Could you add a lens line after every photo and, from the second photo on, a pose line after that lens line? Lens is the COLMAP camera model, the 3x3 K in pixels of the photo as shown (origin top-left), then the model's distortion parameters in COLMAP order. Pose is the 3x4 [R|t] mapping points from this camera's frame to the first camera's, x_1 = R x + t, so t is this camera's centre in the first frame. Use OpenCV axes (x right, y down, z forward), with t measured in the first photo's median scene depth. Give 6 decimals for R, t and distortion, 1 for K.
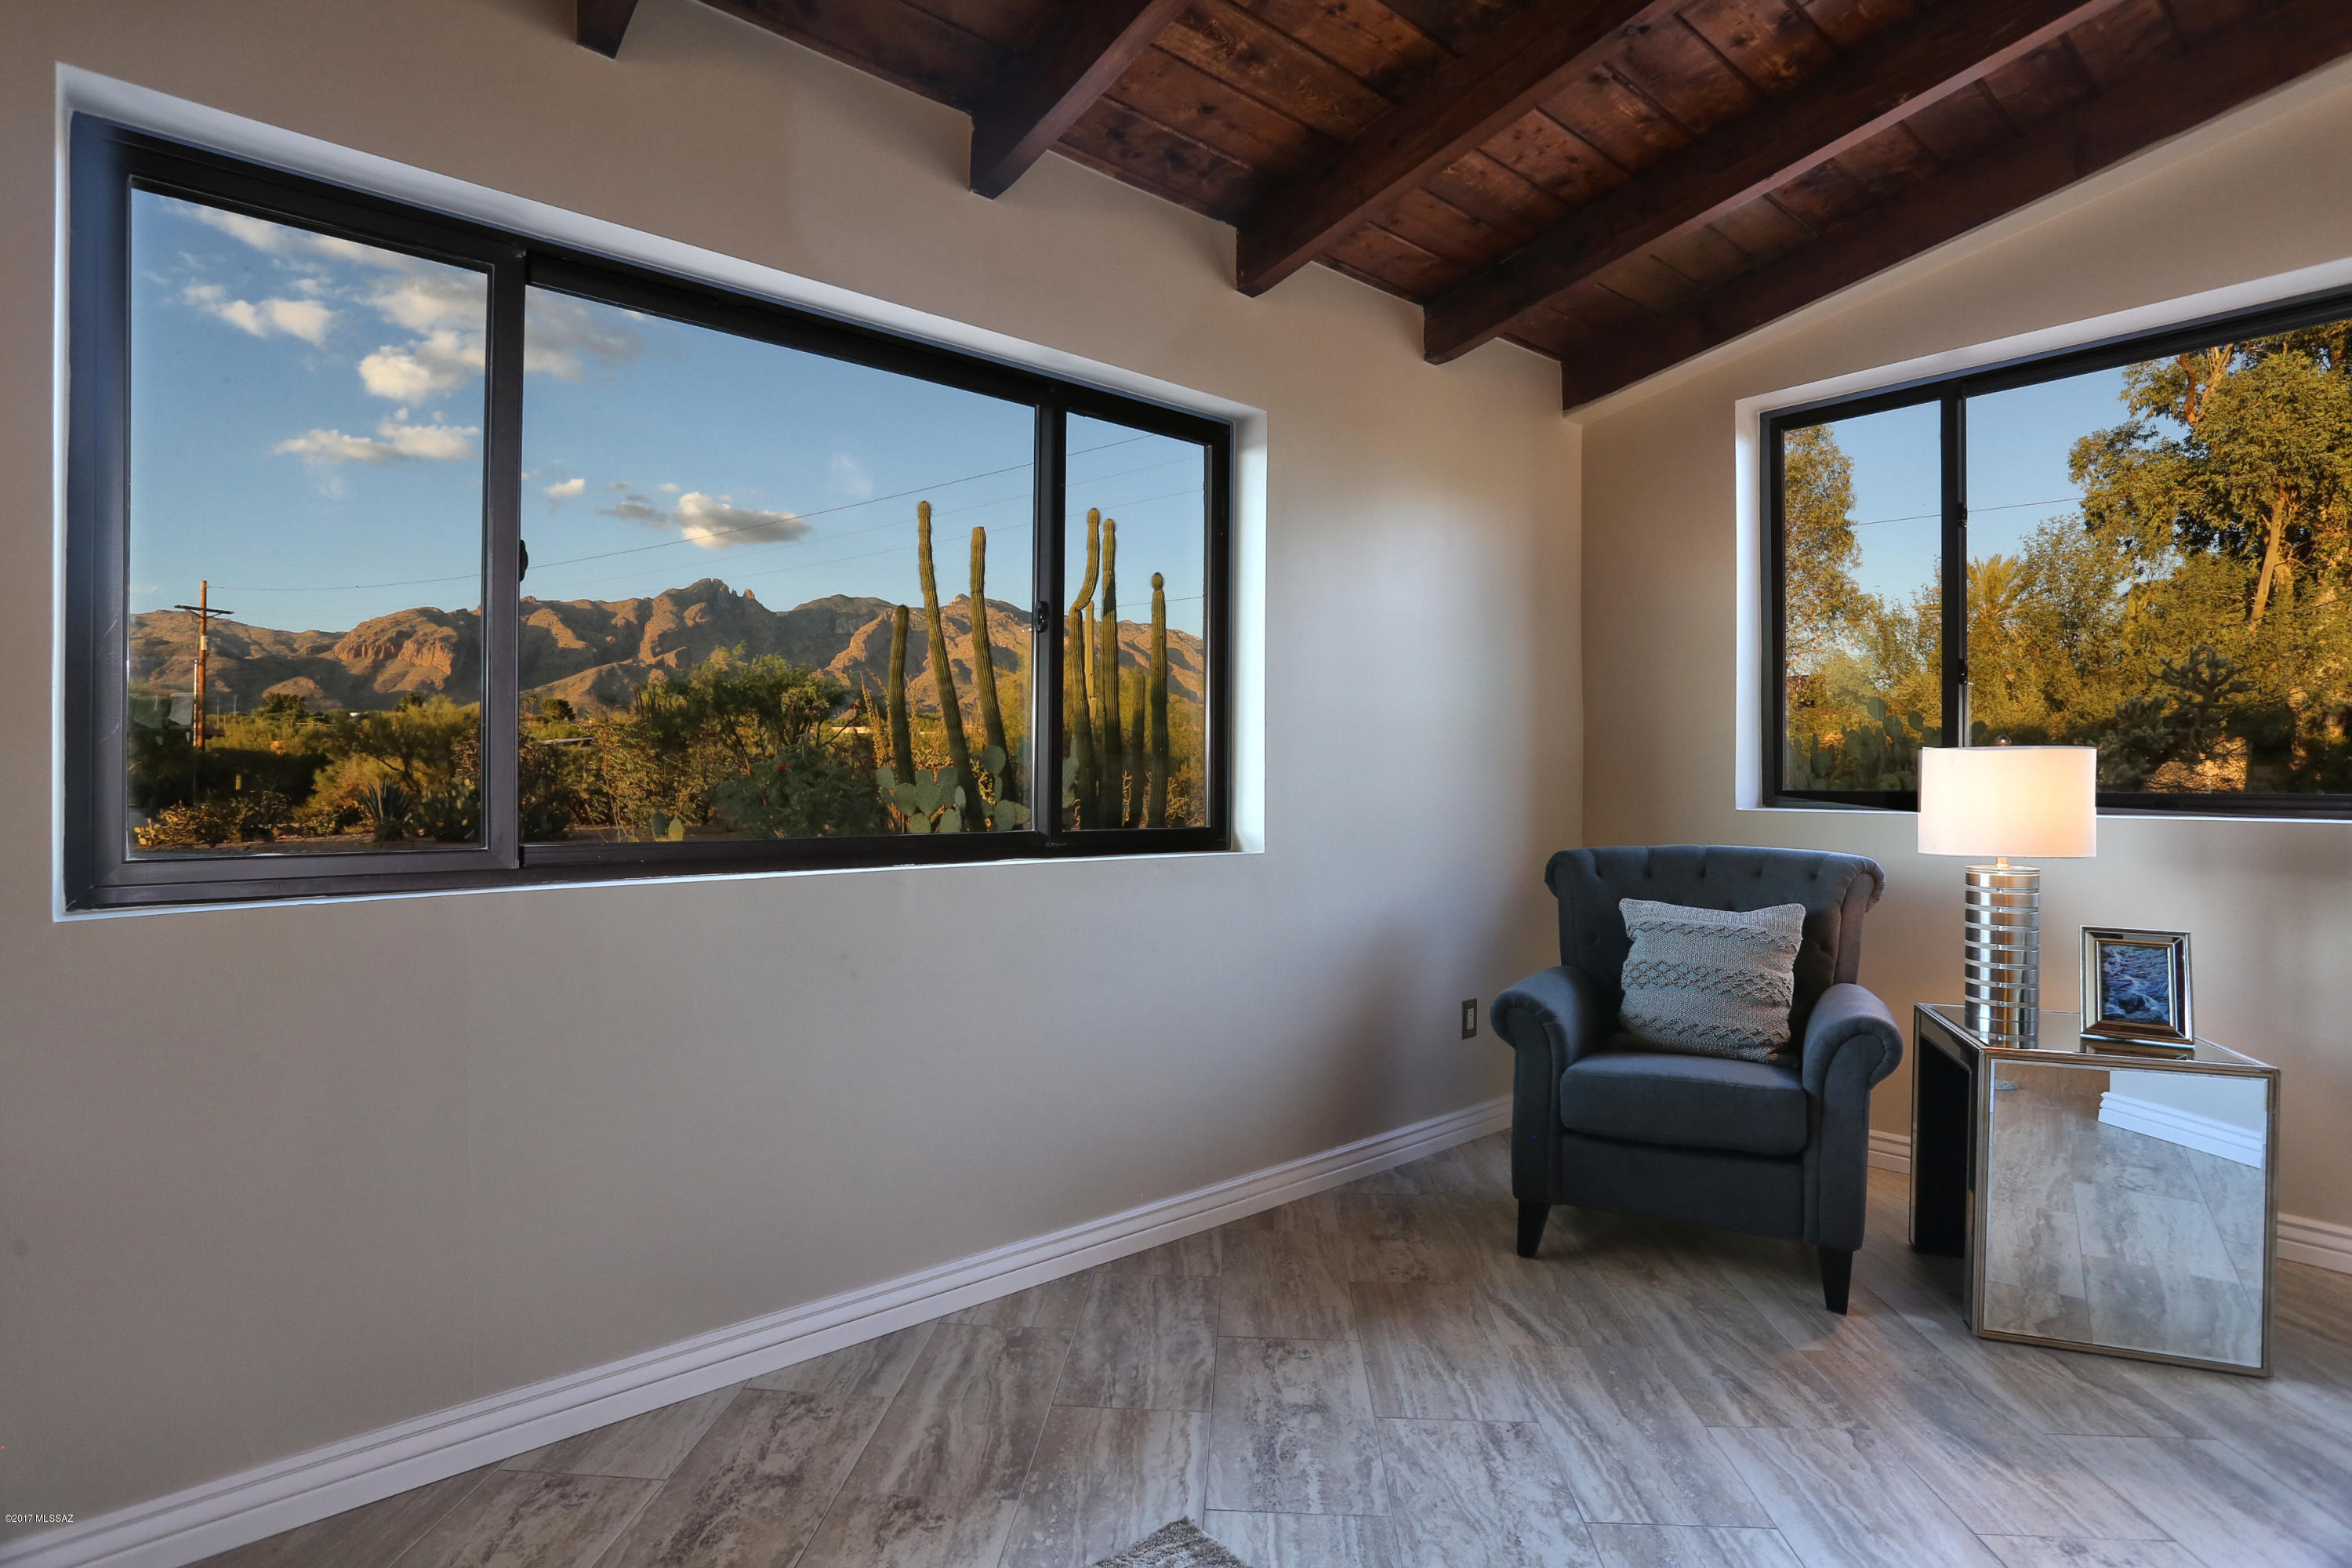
lens RADIAL K [[1166.5, 0, 1165.2], [0, 1166.5, 787.5], [0, 0, 1]] dist [-0.052043, 0.008460]
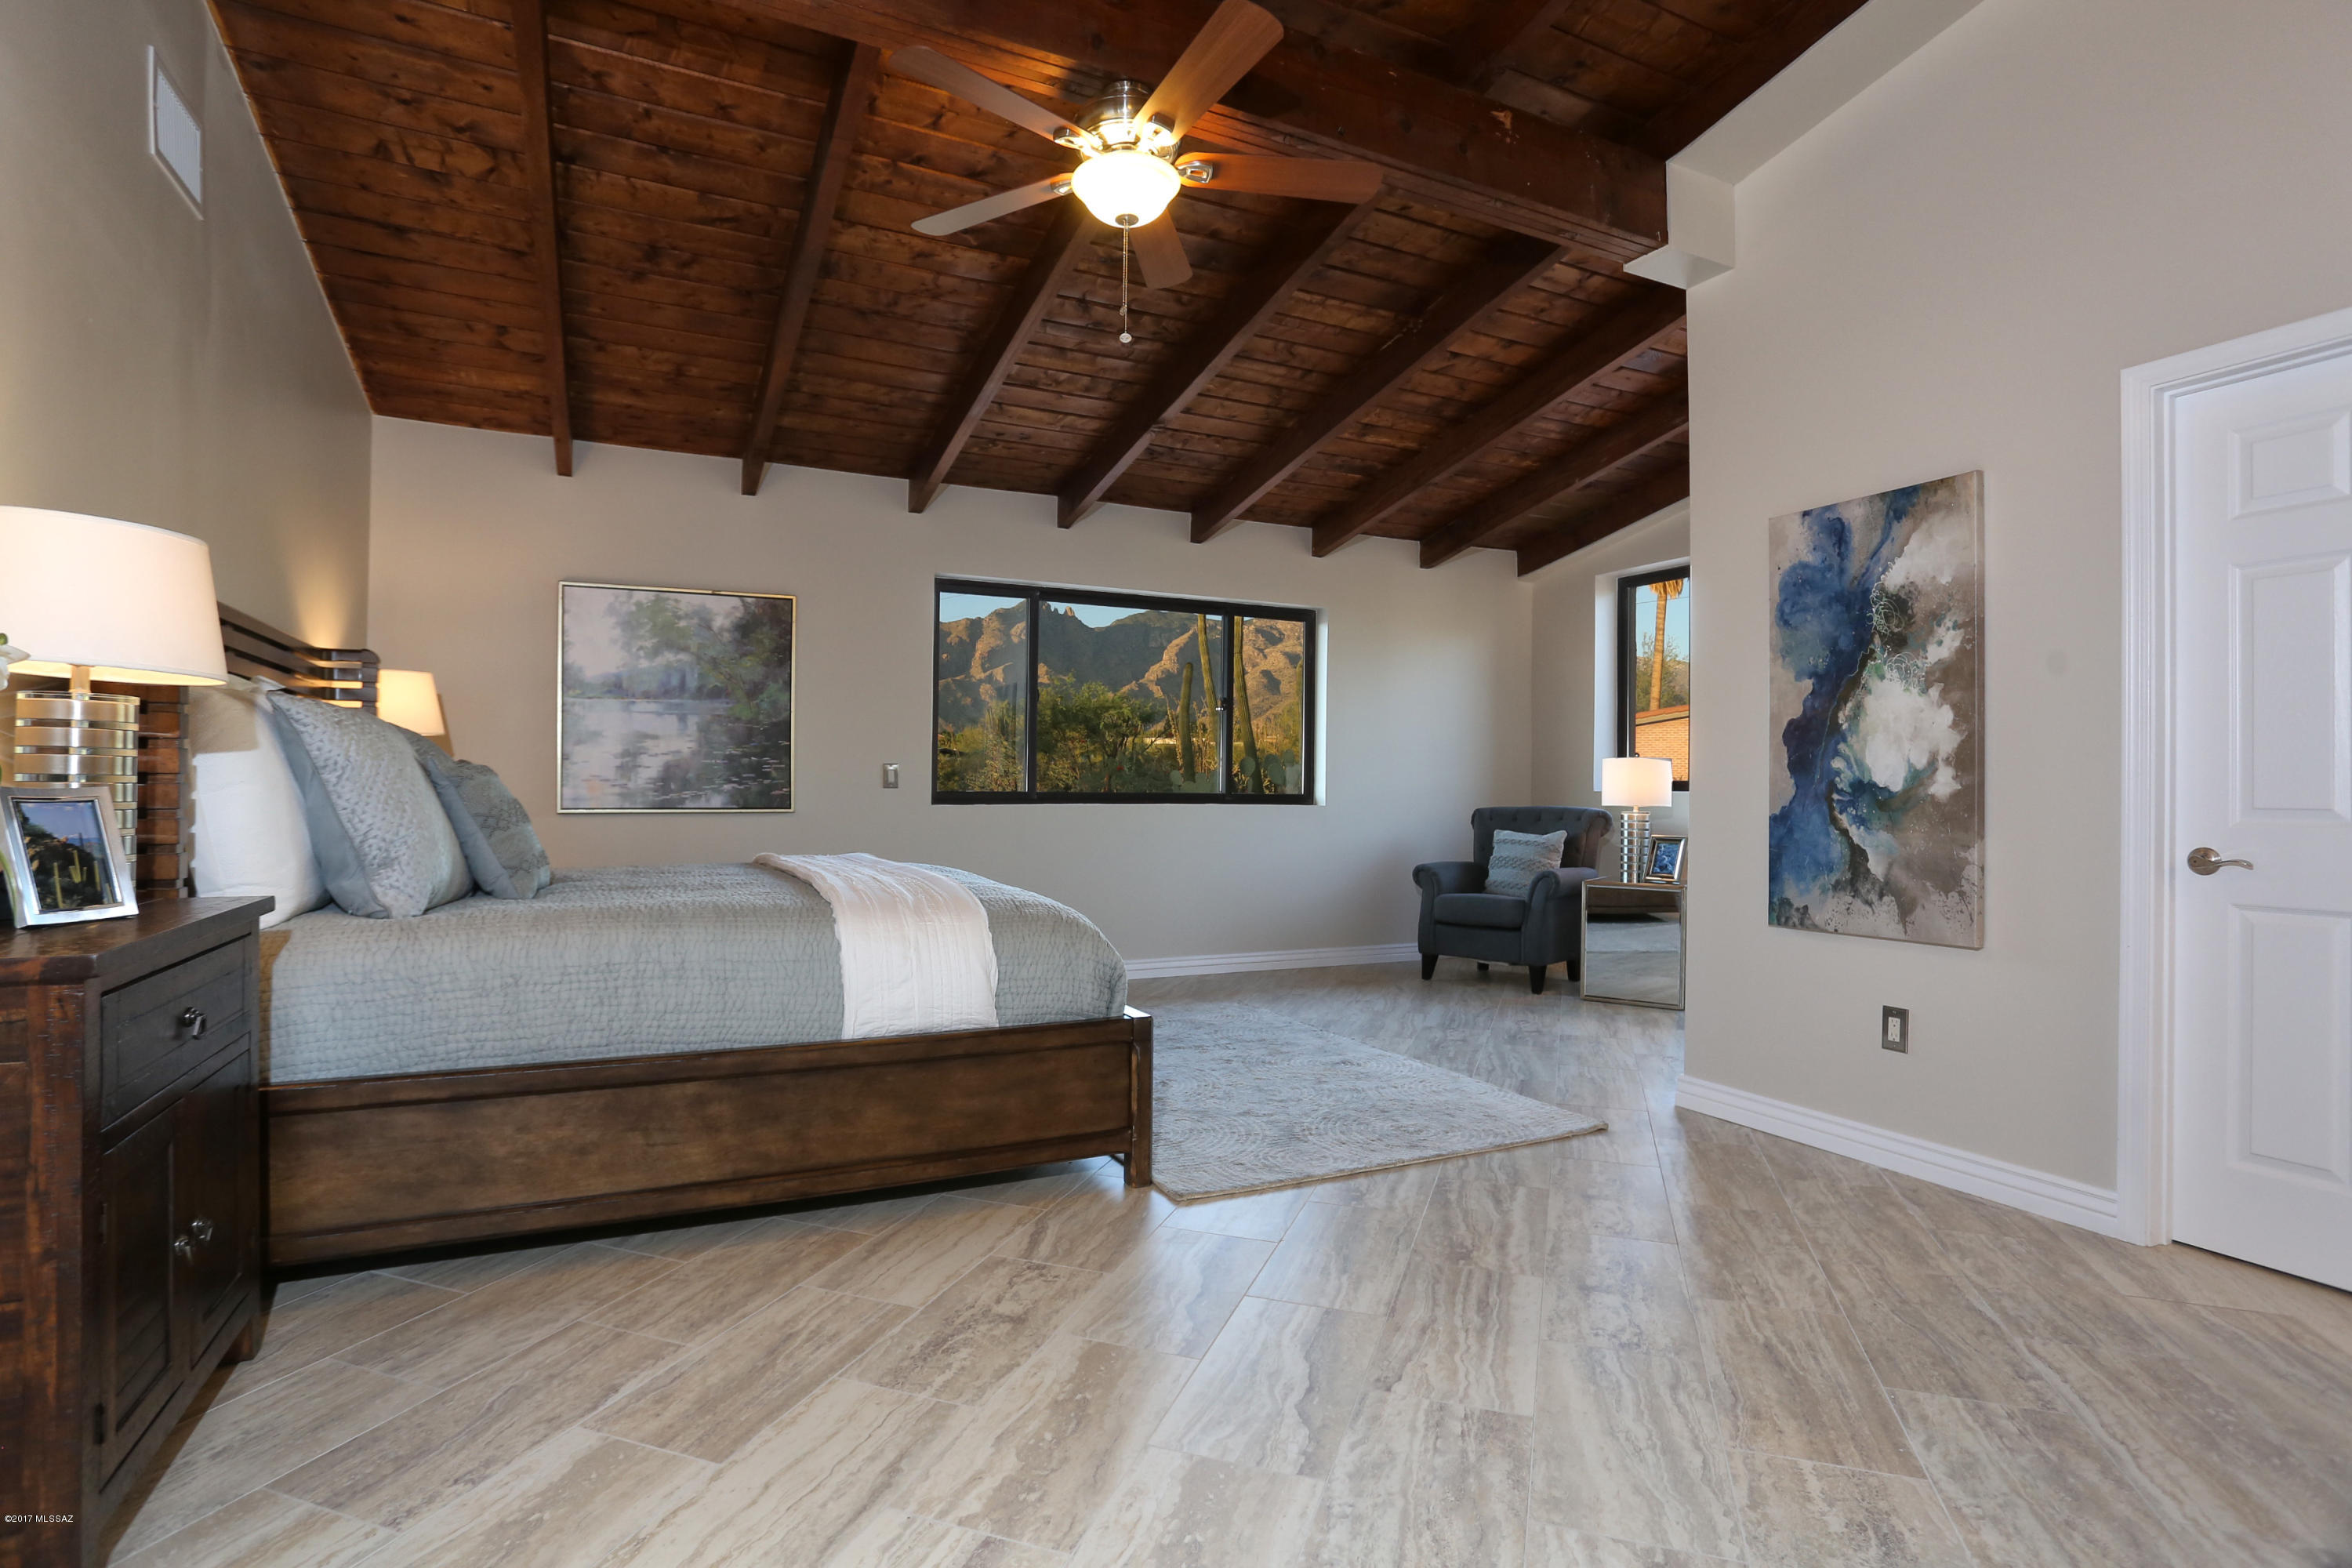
lens RADIAL K [[1166.5, 0, 1171.1], [0, 1166.5, 786.4], [0, 0, 1]] dist [-0.052043, 0.008460]
pose [[0.967211, 0.006632, -0.253887, 0.306376], [-0.009025, 0.999925, -0.008262, 0.034168], [0.253813, 0.010283, 0.967199, -1.037972]]
